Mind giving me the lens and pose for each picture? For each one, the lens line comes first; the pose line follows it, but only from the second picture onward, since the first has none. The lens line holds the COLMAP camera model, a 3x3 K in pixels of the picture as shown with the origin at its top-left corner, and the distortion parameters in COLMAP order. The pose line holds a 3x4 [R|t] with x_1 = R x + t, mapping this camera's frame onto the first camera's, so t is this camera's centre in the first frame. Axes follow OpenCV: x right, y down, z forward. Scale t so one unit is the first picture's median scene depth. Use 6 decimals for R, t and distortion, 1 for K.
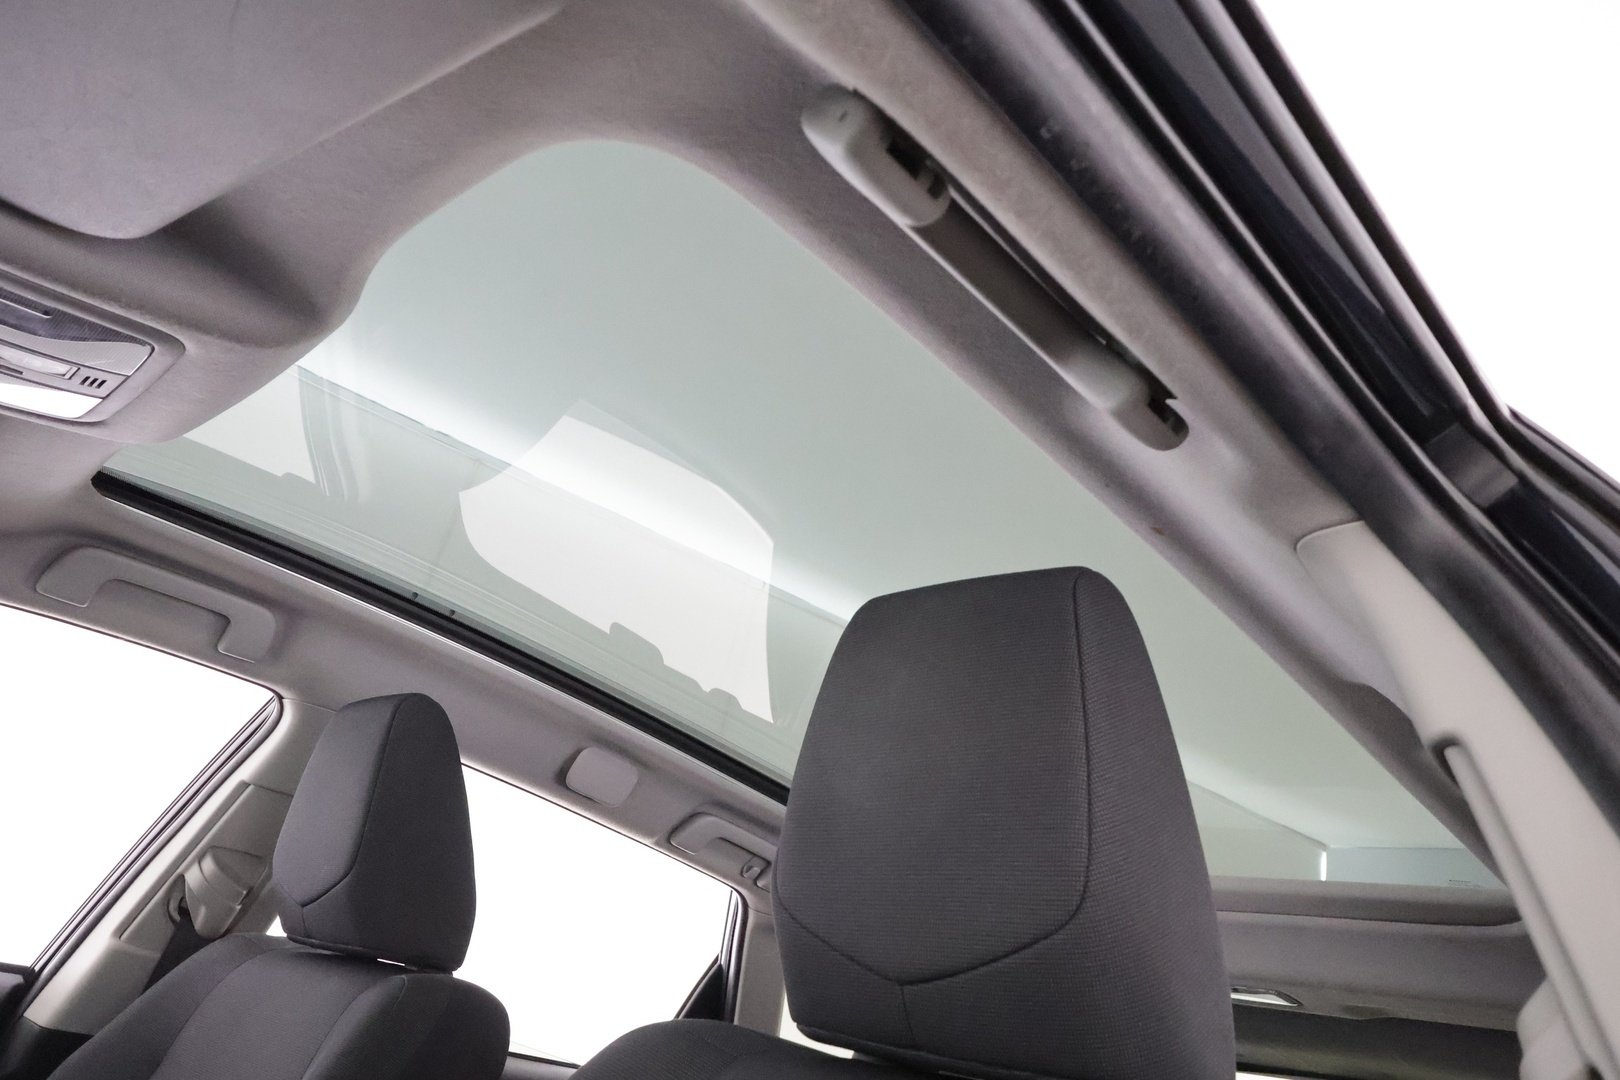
lens RADIAL K [[1155.6, 0, 871.5], [0, 1155.6, 540.4], [0, 0, 1]] dist [-0.002587, -0.003441]
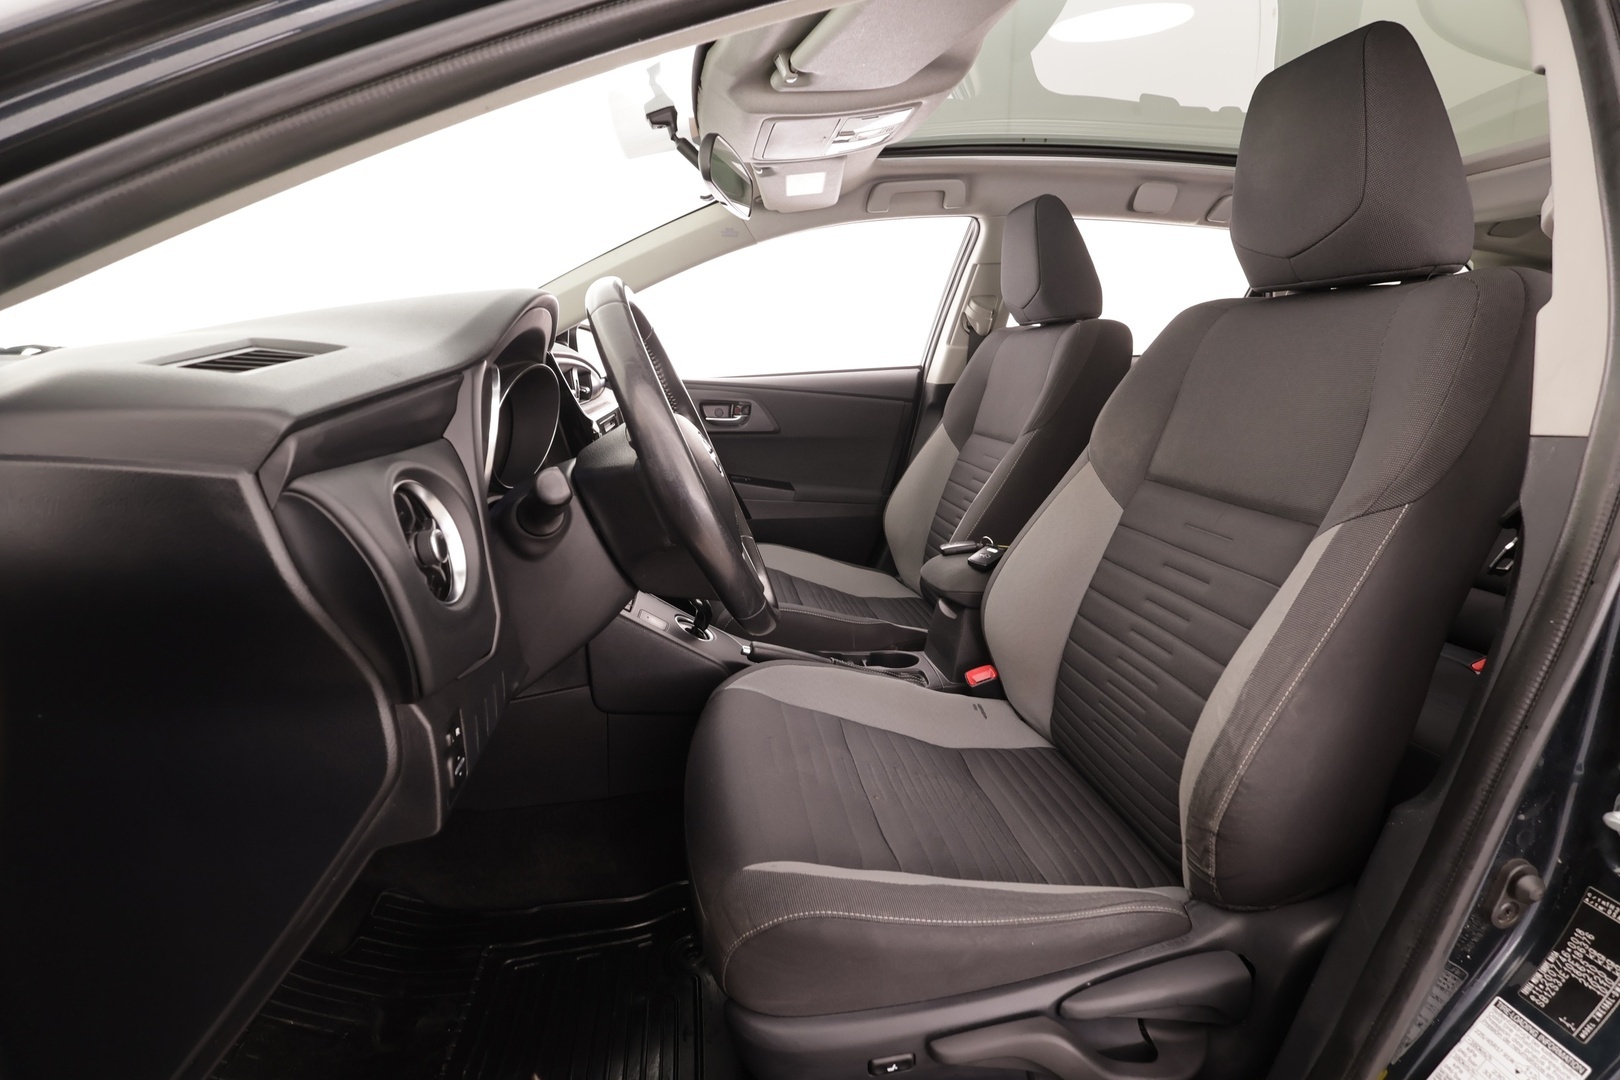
lens RADIAL K [[751.4, 0, 810.0], [0, 751.4, 540.0], [0, 0, 1]] dist [-0.002875, 0.000972]
pose [[0.751342, -0.064437, -0.656759, 0.102935], [0.431052, 0.801492, 0.414493, -0.086921], [0.499679, -0.594523, 0.629971, -0.322978]]
